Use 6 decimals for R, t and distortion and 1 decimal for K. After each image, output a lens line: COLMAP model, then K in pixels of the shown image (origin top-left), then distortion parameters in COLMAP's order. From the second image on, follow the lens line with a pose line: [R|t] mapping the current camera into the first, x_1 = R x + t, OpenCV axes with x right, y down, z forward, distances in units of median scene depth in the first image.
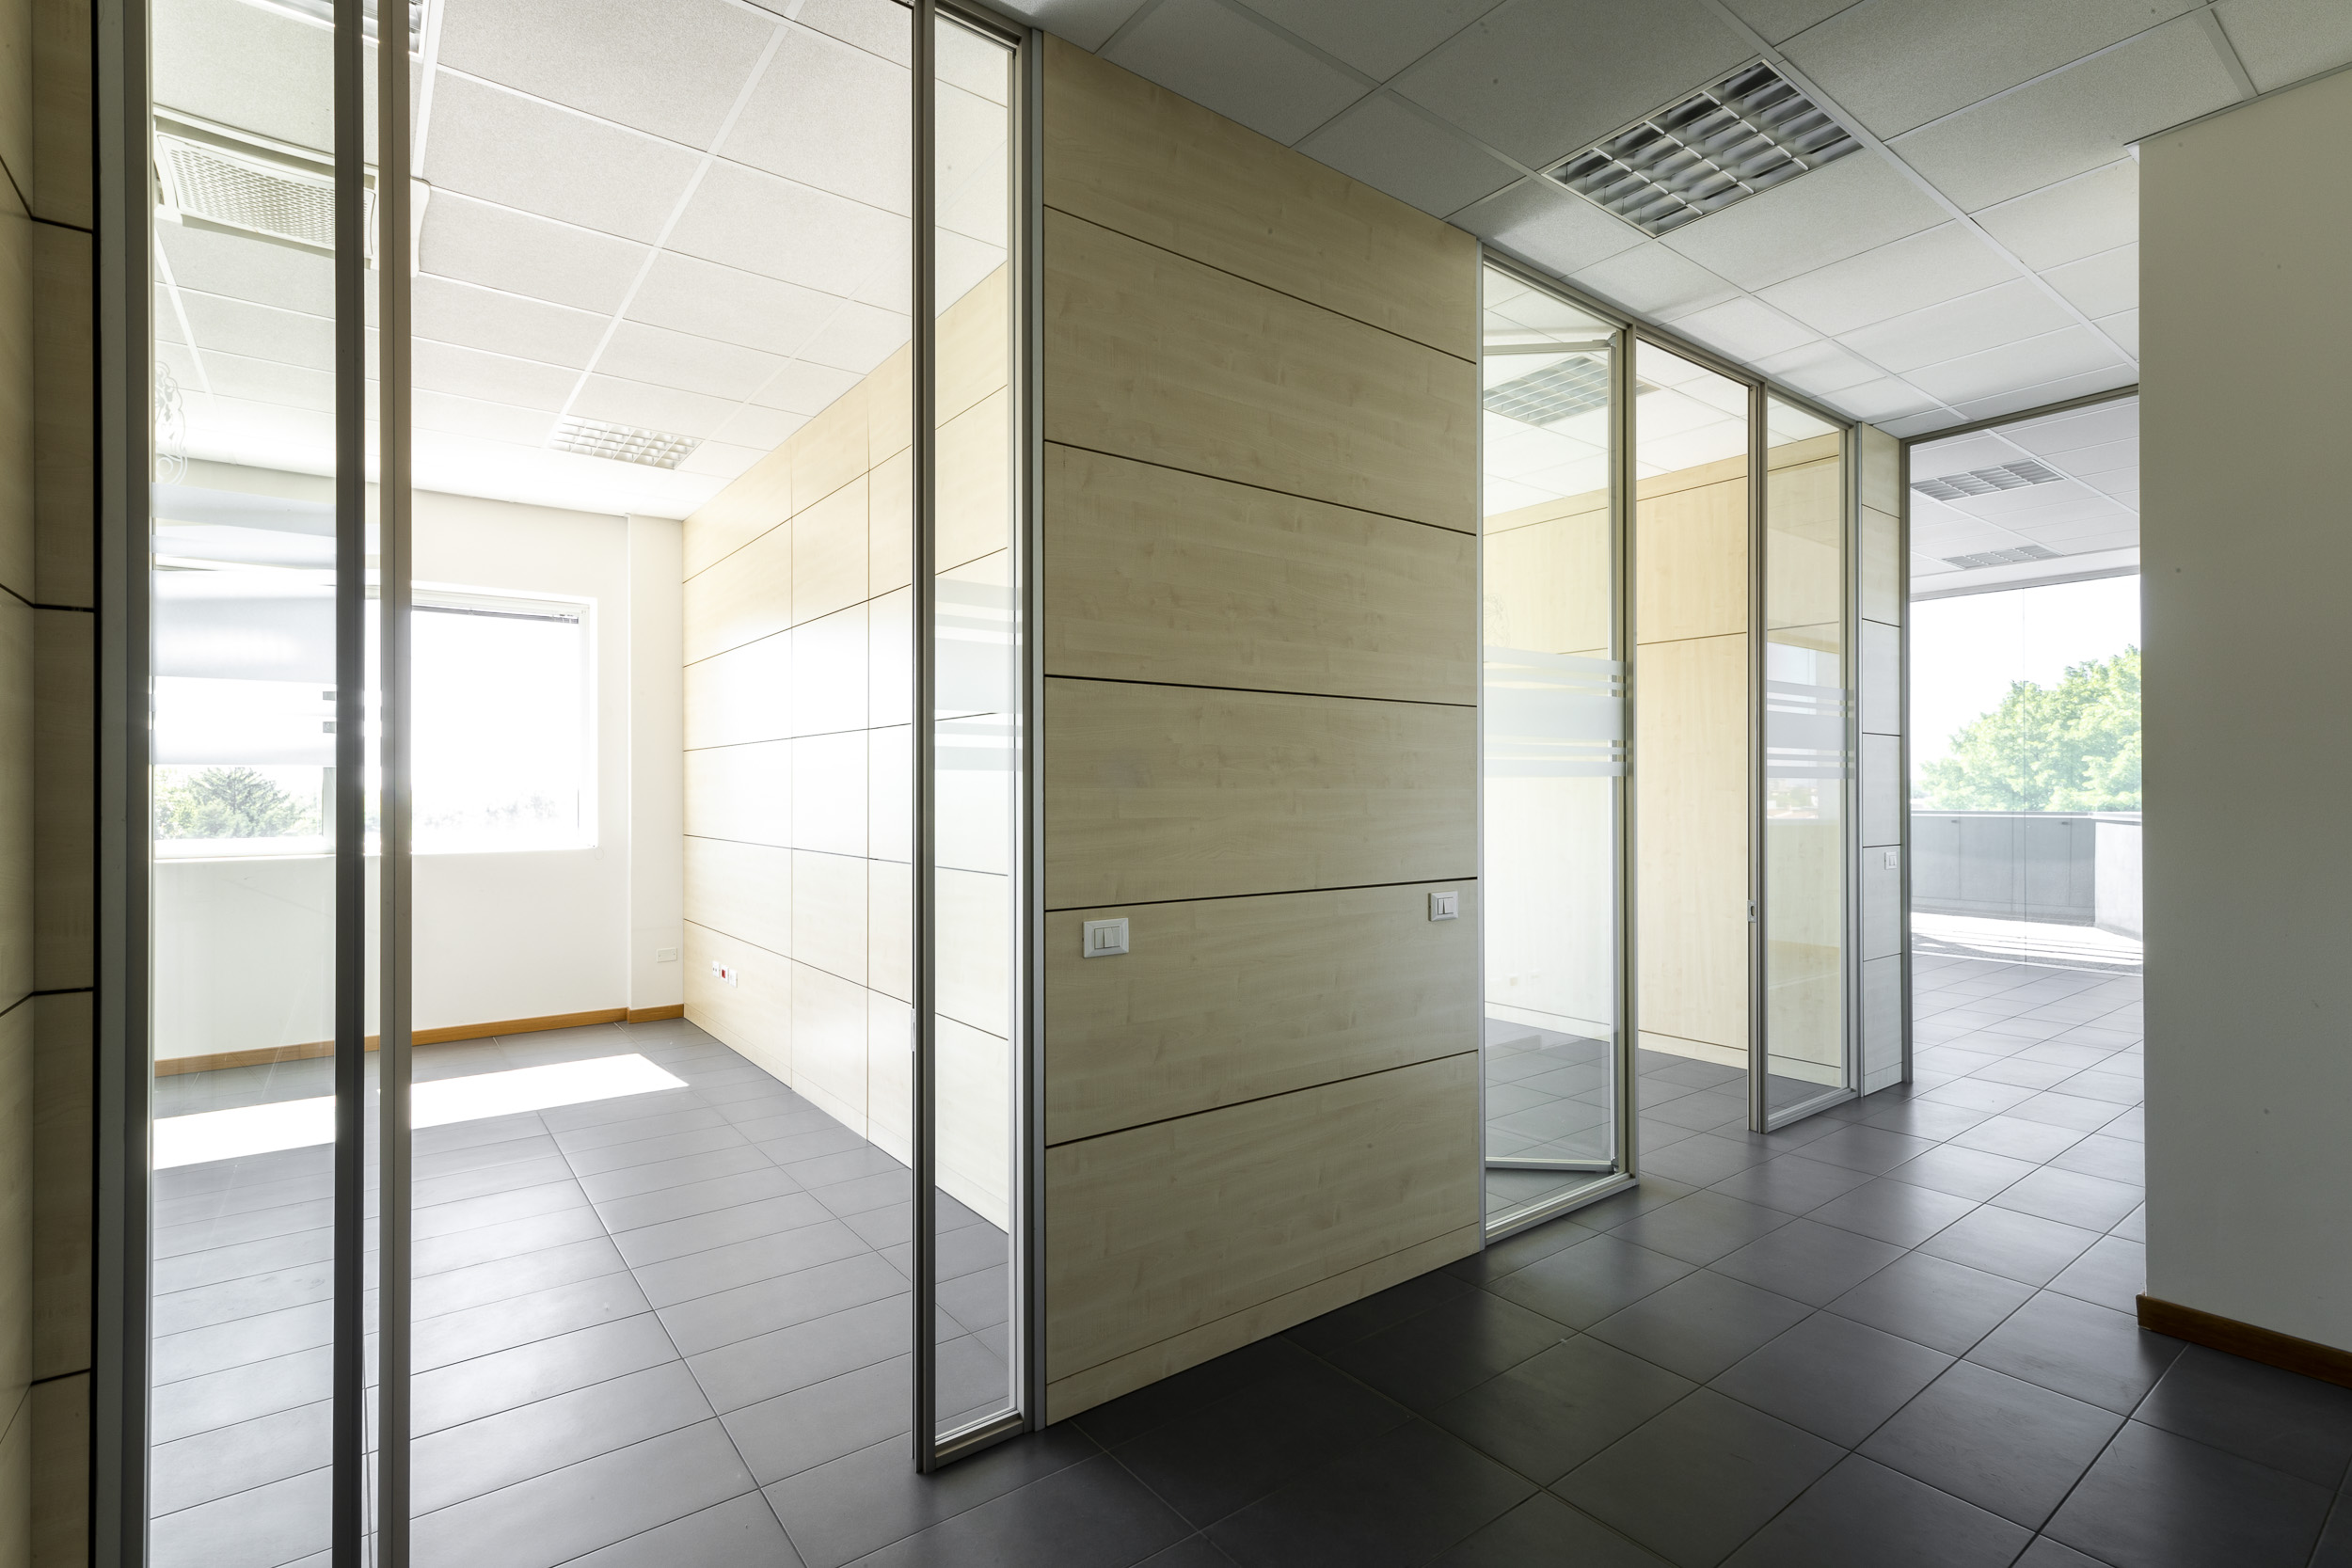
lens RADIAL K [[1071.2, 0, 1117.6], [0, 1071.2, 780.0], [0, 0, 1]] dist [0.019383, 0.000884]
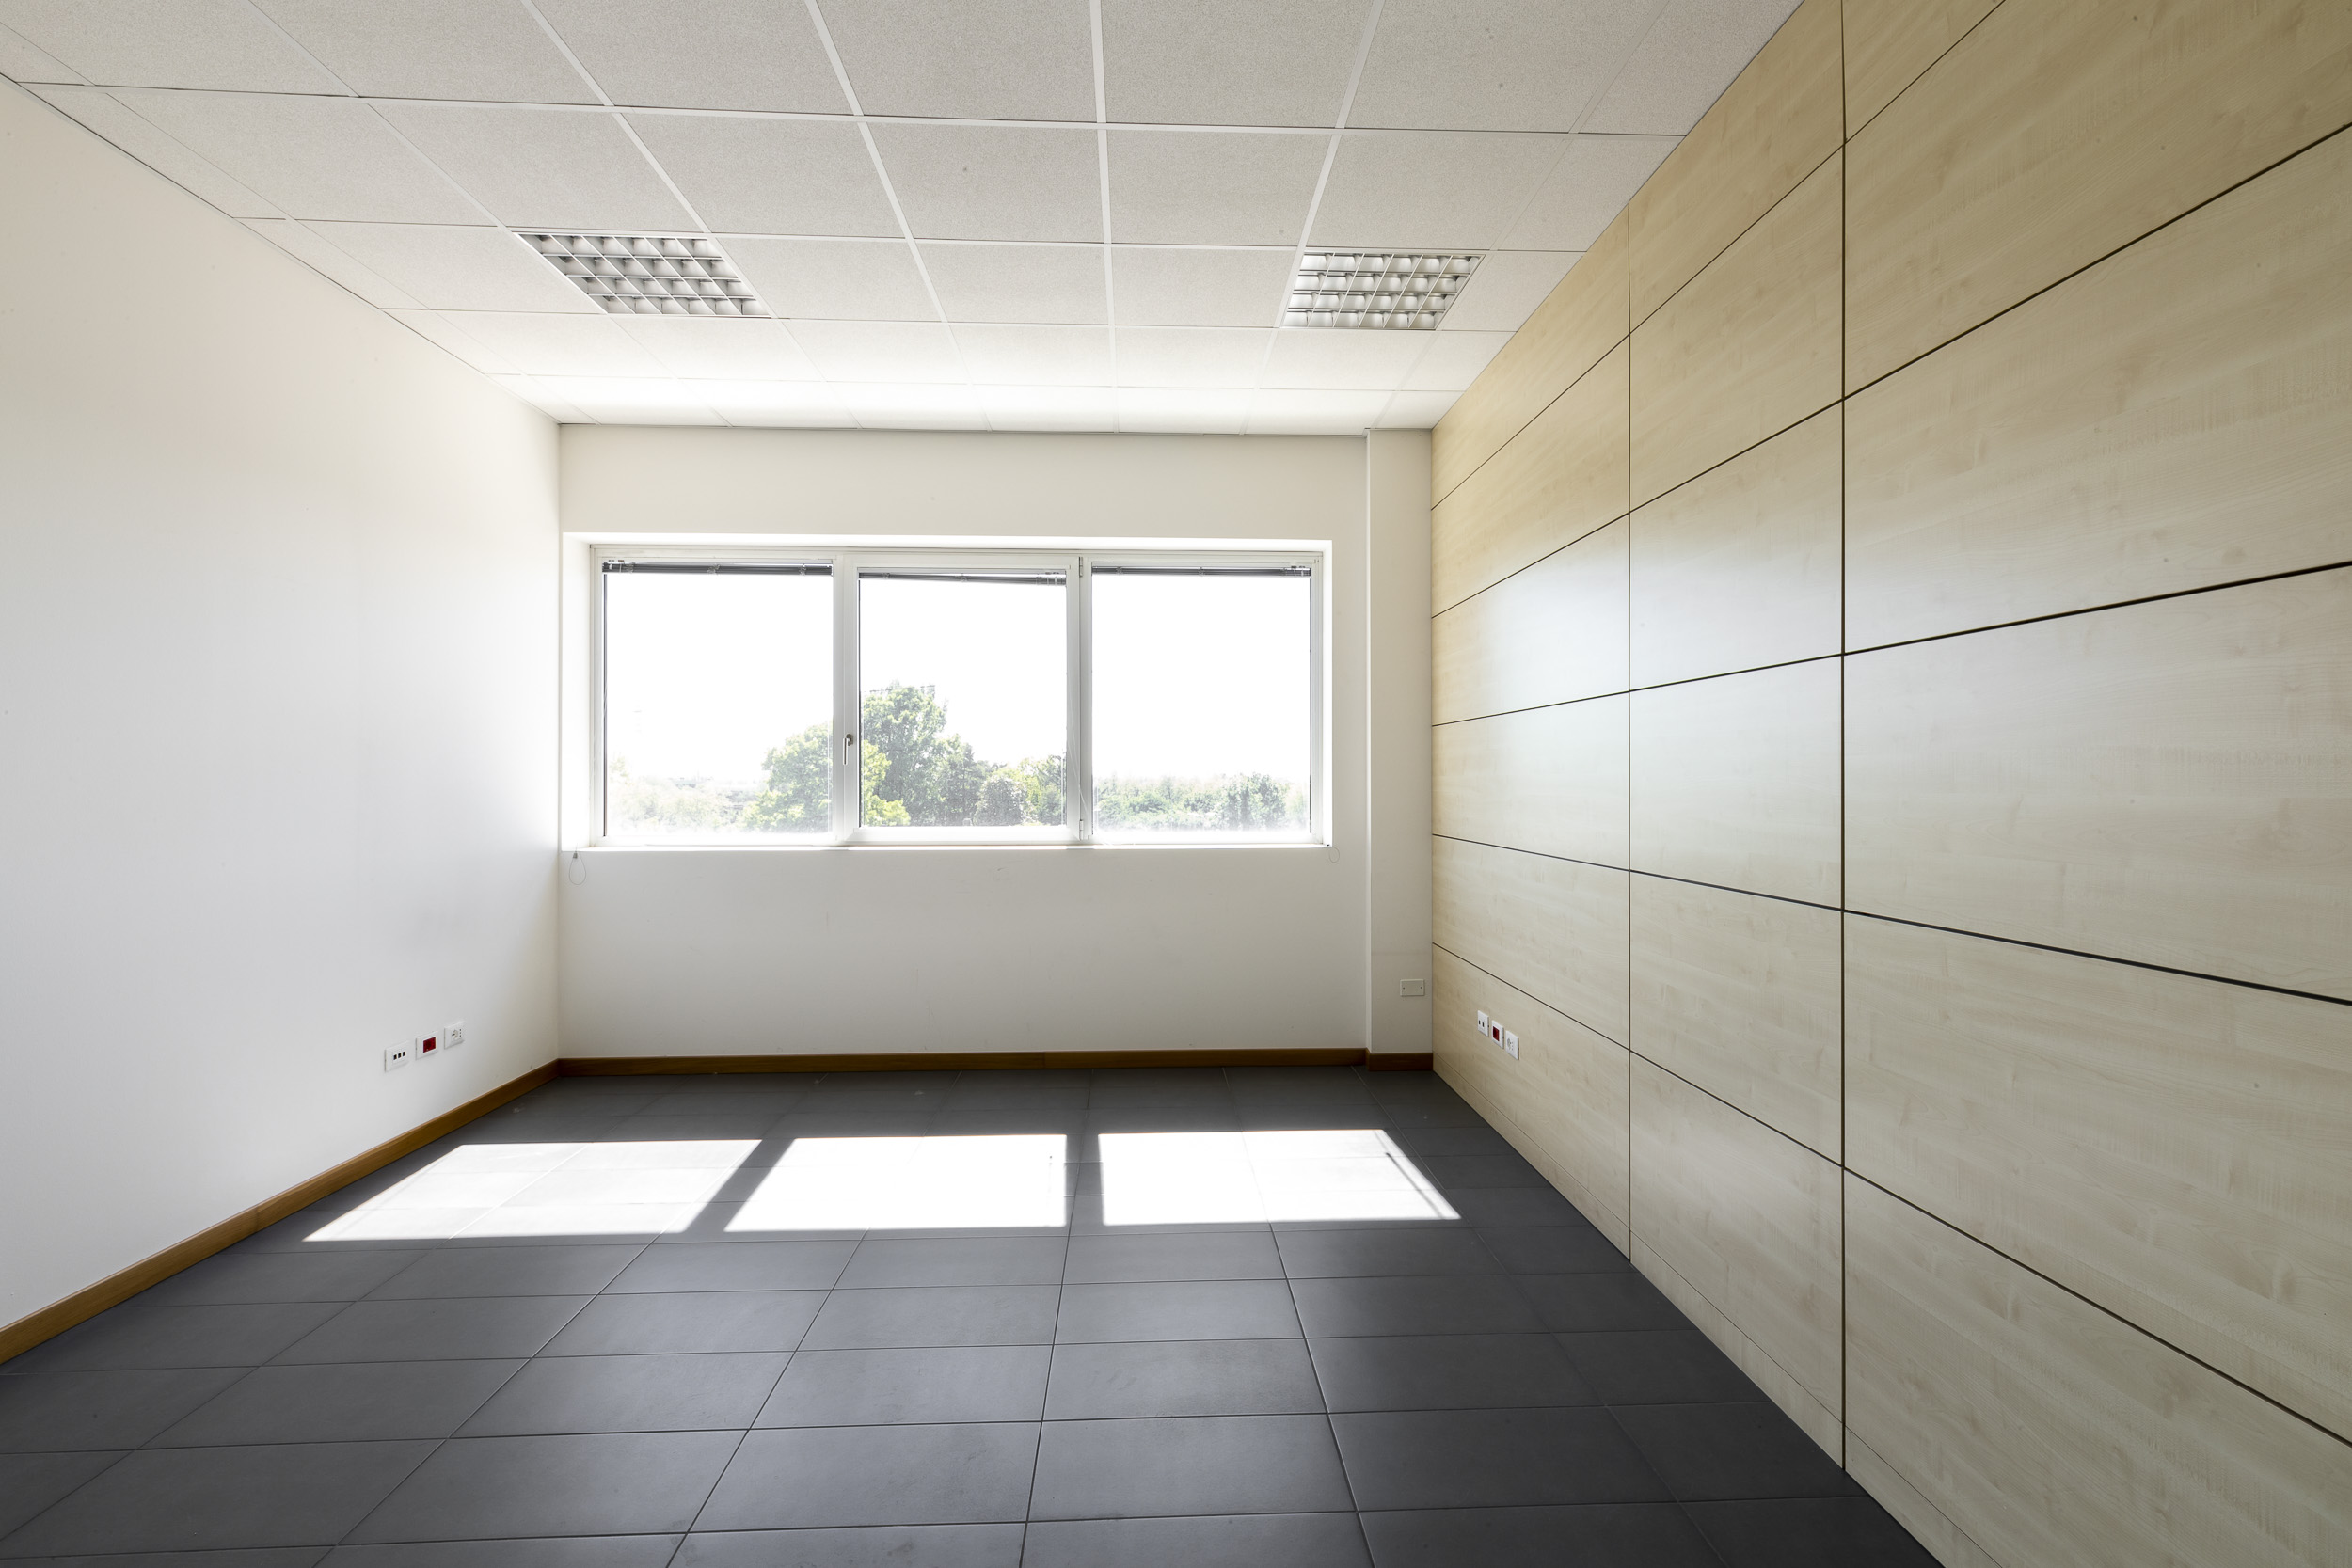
lens RADIAL K [[1071.2, 0, 1175.8], [0, 1071.2, 784.7], [0, 0, 1]] dist [0.019383, 0.000884]
pose [[0.837507, 0.007223, -0.546379, -0.141474], [0.000702, 0.999898, 0.014295, 0.004406], [0.546426, -0.012356, 0.837416, 0.261753]]
